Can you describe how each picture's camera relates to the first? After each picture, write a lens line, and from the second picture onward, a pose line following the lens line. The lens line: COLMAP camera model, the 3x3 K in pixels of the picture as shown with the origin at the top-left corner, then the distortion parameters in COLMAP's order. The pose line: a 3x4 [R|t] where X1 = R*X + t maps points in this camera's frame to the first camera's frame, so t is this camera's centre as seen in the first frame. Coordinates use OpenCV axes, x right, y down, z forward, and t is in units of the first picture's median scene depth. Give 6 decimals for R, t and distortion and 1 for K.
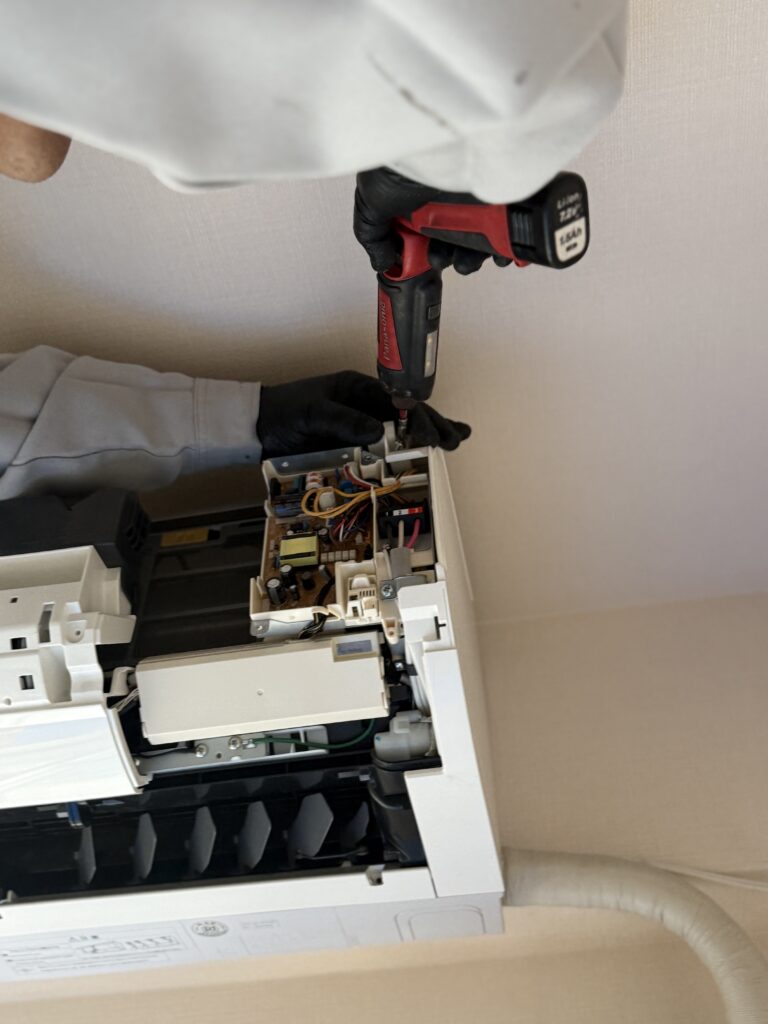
lens RADIAL K [[1017.3, 0, 384.0], [0, 1017.3, 512.0], [0, 0, 1]] dist [0.003767, 0.001990]
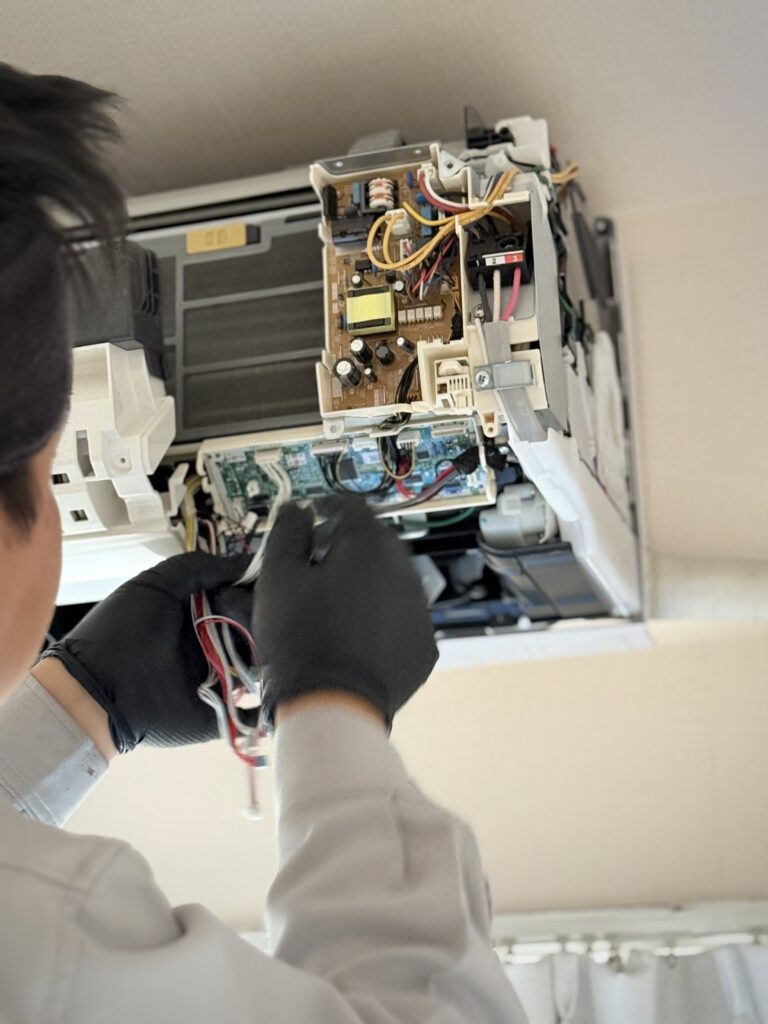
lens RADIAL K [[1885.4, 0, 384.0], [0, 1885.4, 512.0], [0, 0, 1]] dist [-0.015490, -0.031053]
pose [[0.994453, -0.049723, -0.092688, 0.056907], [0.088707, 0.869986, 0.485031, -0.548021], [0.056520, -0.490563, 0.869571, -0.364878]]
